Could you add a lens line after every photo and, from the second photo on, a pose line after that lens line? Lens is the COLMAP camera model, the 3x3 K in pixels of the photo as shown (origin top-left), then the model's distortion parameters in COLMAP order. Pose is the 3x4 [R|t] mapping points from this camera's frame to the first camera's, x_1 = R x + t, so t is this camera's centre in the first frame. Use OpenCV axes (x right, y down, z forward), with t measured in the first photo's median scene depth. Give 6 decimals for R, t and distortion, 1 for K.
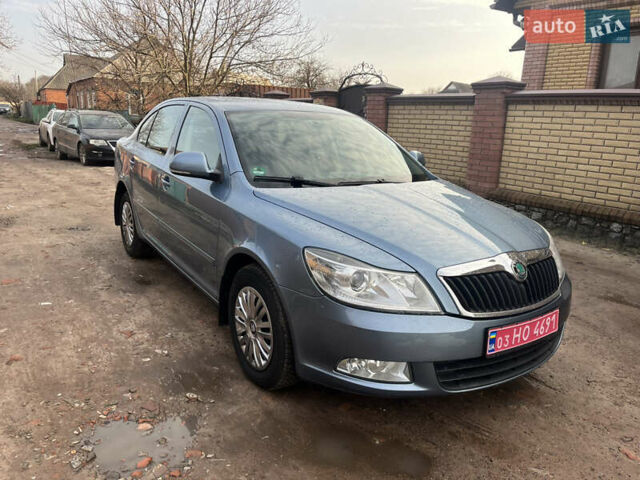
lens RADIAL K [[482.9, 0, 316.9], [0, 482.9, 242.2], [0, 0, 1]] dist [0.088392, -0.116932]
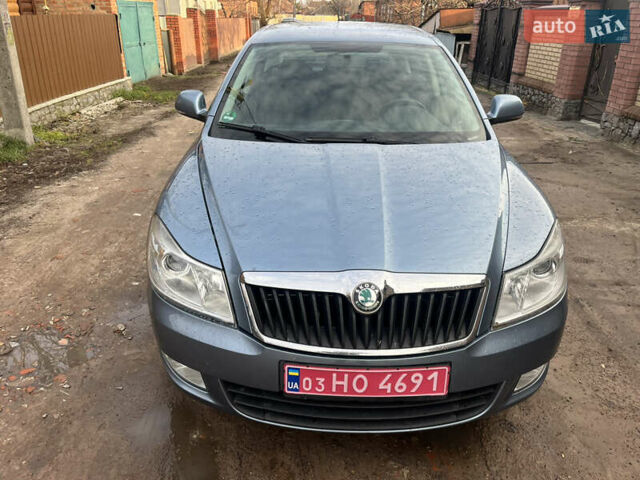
lens RADIAL K [[483.2, 0, 322.9], [0, 483.2, 242.6], [0, 0, 1]] dist [0.085074, -0.112958]
pose [[0.832185, 0.204888, -0.515257, 0.506370], [-0.116475, 0.973089, 0.198824, -0.109697], [0.542128, -0.105443, 0.833654, 0.280818]]
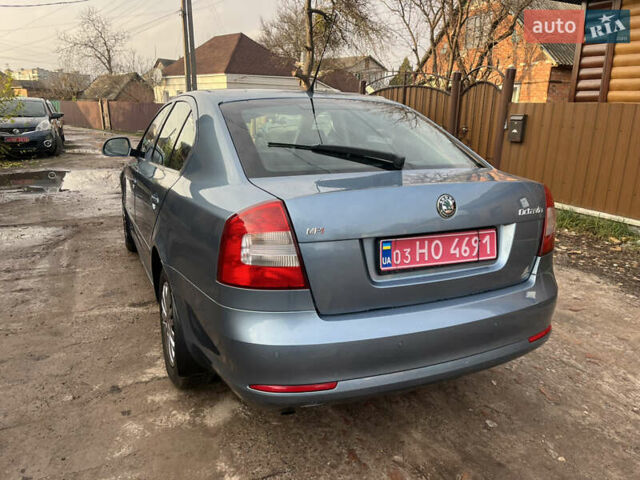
lens RADIAL K [[482.9, 0, 316.9], [0, 482.9, 242.2], [0, 0, 1]] dist [0.088392, -0.116932]
pose [[-0.985005, -0.099235, 0.141129, -0.462237], [-0.016054, 0.867193, 0.497714, -0.647086], [-0.171777, 0.487985, -0.855782, 2.418945]]
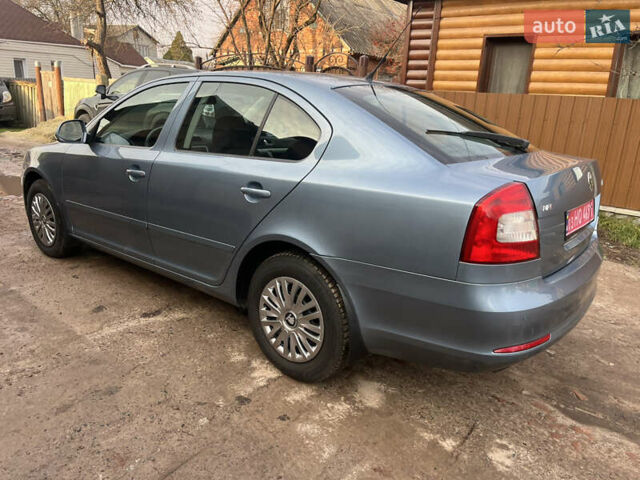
lens RADIAL K [[483.2, 0, 322.9], [0, 483.2, 242.6], [0, 0, 1]] dist [0.085074, -0.112958]
pose [[-0.952019, 0.002947, -0.306024, 0.070673], [-0.156379, 0.854869, 0.494717, -0.619042], [0.263069, 0.518836, -0.813390, 2.413168]]
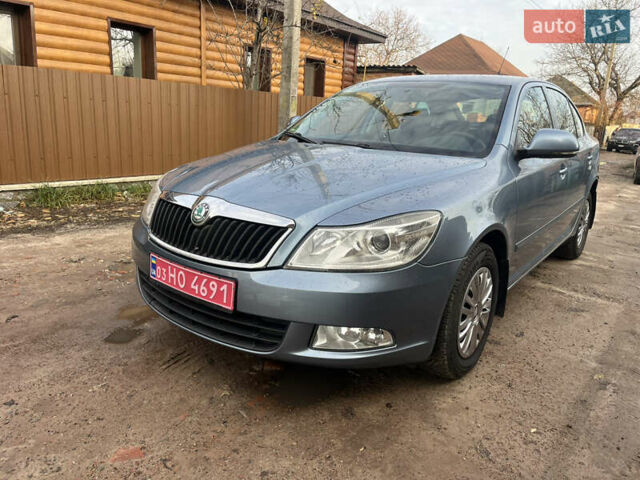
lens RADIAL K [[482.4, 0, 321.9], [0, 482.4, 236.1], [0, 0, 1]] dist [0.087274, -0.116512]
pose [[0.320233, 0.205433, -0.924796, 0.959854], [-0.269467, 0.955632, 0.118974, -0.052313], [0.908206, 0.211103, 0.361383, 0.636787]]
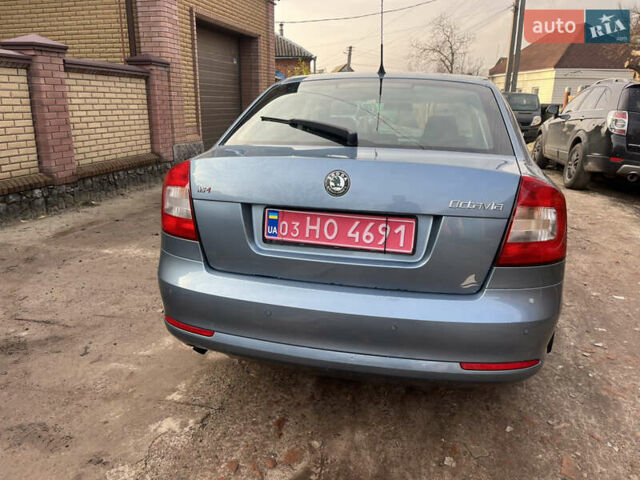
lens RADIAL K [[482.9, 0, 316.9], [0, 482.9, 242.2], [0, 0, 1]] dist [0.088392, -0.116932]
pose [[-0.682727, -0.248155, 0.687243, -0.895274], [0.139251, 0.879133, 0.455779, -0.589290], [-0.717281, 0.406872, -0.565652, 2.224294]]
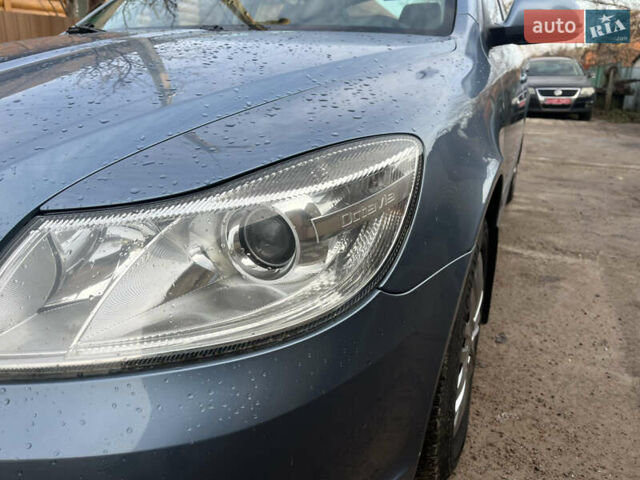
lens RADIAL K [[487.8, 0, 319.7], [0, 487.8, 240.1], [0, 0, 1]] dist [0.042046, -0.061458]
pose [[0.540756, 0.242045, -0.805604, 0.596671], [-0.197054, 0.967509, 0.158418, -0.029248], [0.817773, 0.073082, 0.570882, 0.827883]]
